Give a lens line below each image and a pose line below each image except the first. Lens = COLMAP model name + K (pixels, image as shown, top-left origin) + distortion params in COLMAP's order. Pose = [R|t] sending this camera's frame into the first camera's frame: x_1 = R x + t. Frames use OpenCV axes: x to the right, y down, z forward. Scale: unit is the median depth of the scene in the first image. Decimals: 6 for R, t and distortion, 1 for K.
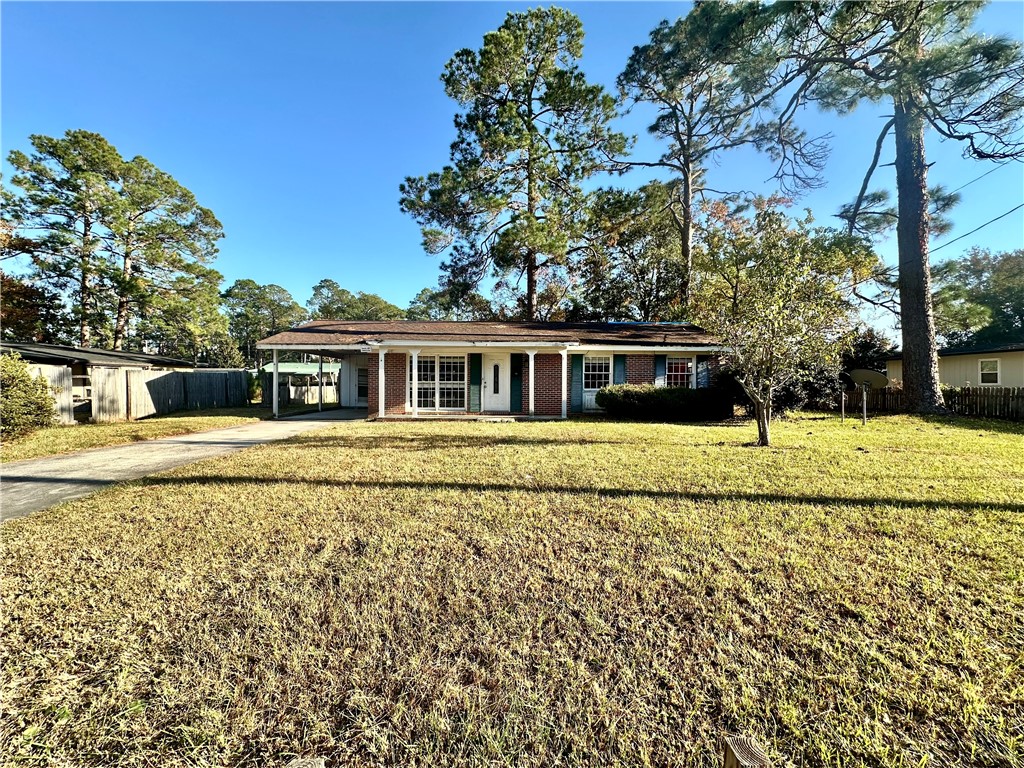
lens RADIAL K [[408.9, 0, 512.0], [0, 408.9, 384.0], [0, 0, 1]] dist [-0.000039, -0.000407]
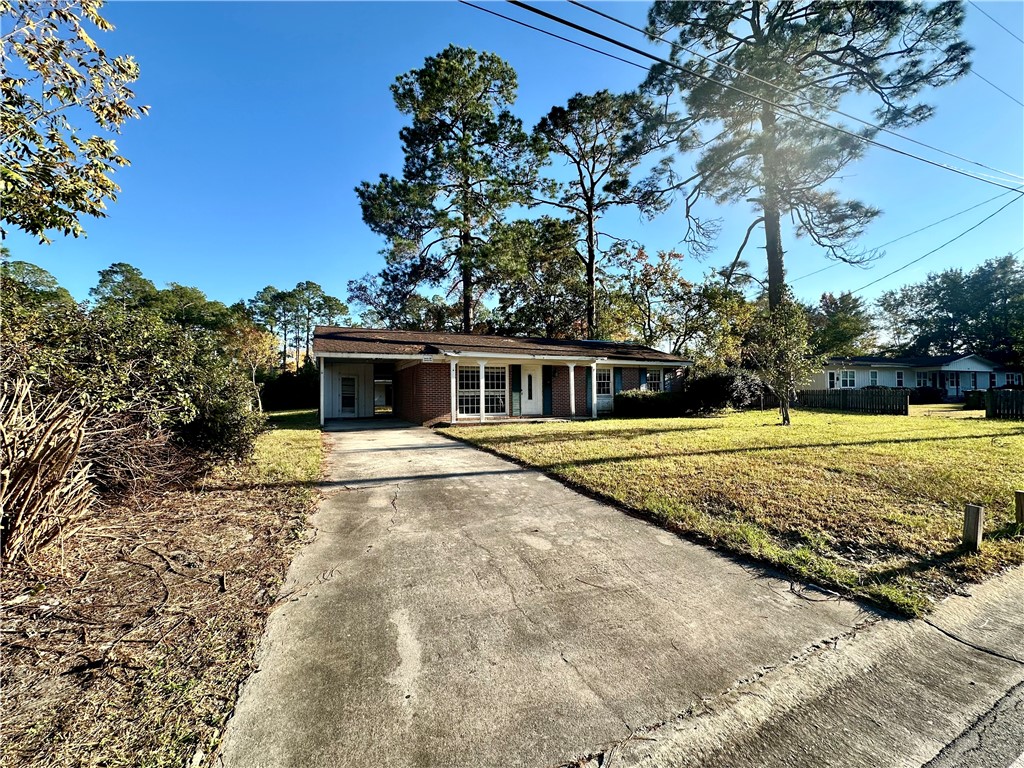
lens RADIAL K [[408.9, 0, 512.0], [0, 408.9, 384.0], [0, 0, 1]] dist [-0.000039, -0.000407]
pose [[0.919018, -0.003902, 0.394195, -0.479575], [0.012909, 0.999713, -0.020200, 0.002056], [-0.394003, 0.023653, 0.918805, -0.037392]]
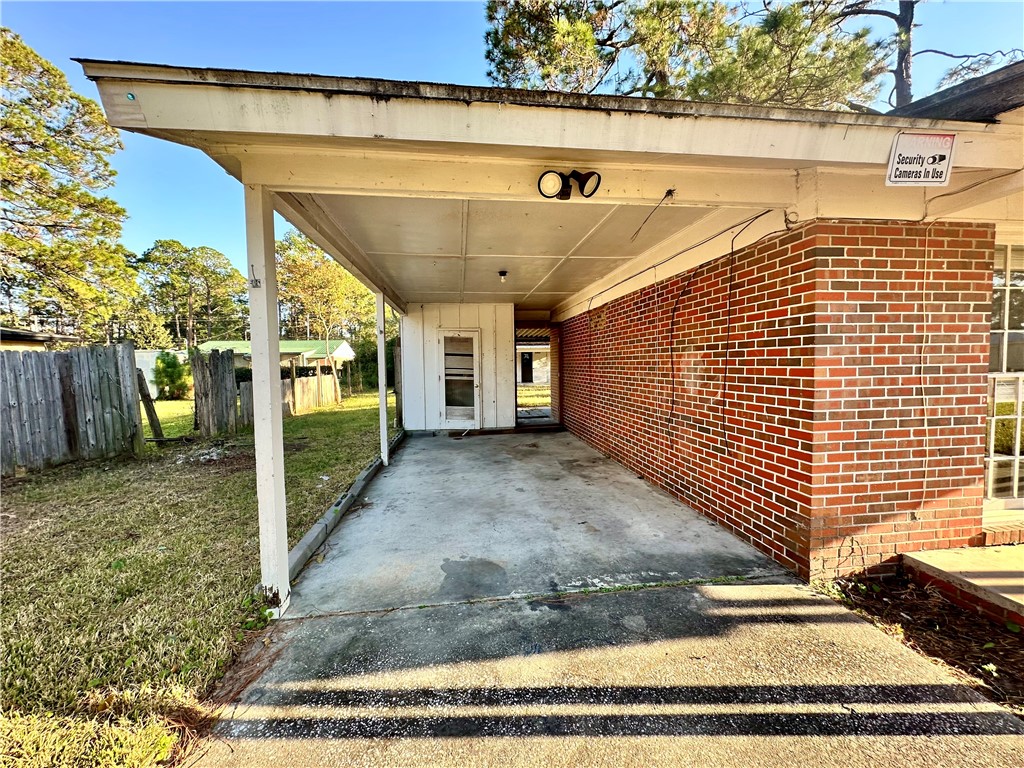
lens RADIAL K [[408.9, 0, 512.0], [0, 408.9, 384.0], [0, 0, 1]] dist [-0.000039, -0.000407]
pose [[0.994313, -0.024046, 0.103747, -0.436671], [0.018525, 0.998377, 0.053857, -0.014264], [-0.104874, -0.051628, 0.993144, 0.724929]]
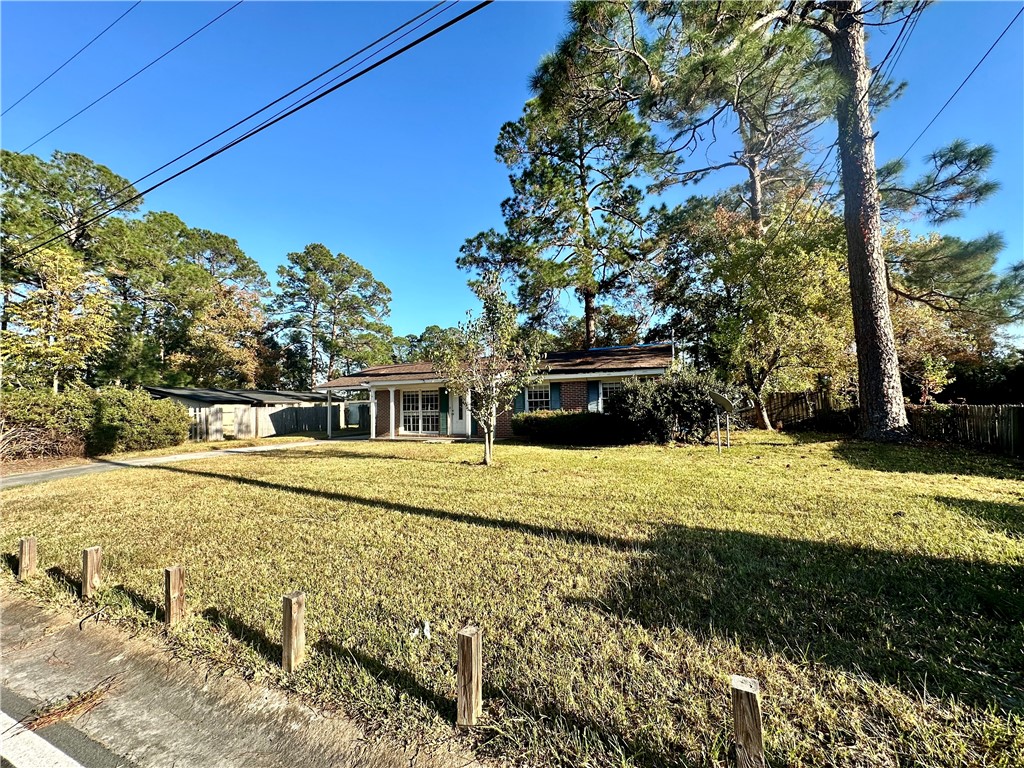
lens RADIAL K [[408.9, 0, 512.0], [0, 408.9, 384.0], [0, 0, 1]] dist [-0.000039, -0.000407]
pose [[0.902057, -0.046907, -0.429061, 0.550897], [0.023640, 0.997954, -0.059400, -0.005232], [0.430970, 0.043439, 0.901320, -0.024813]]
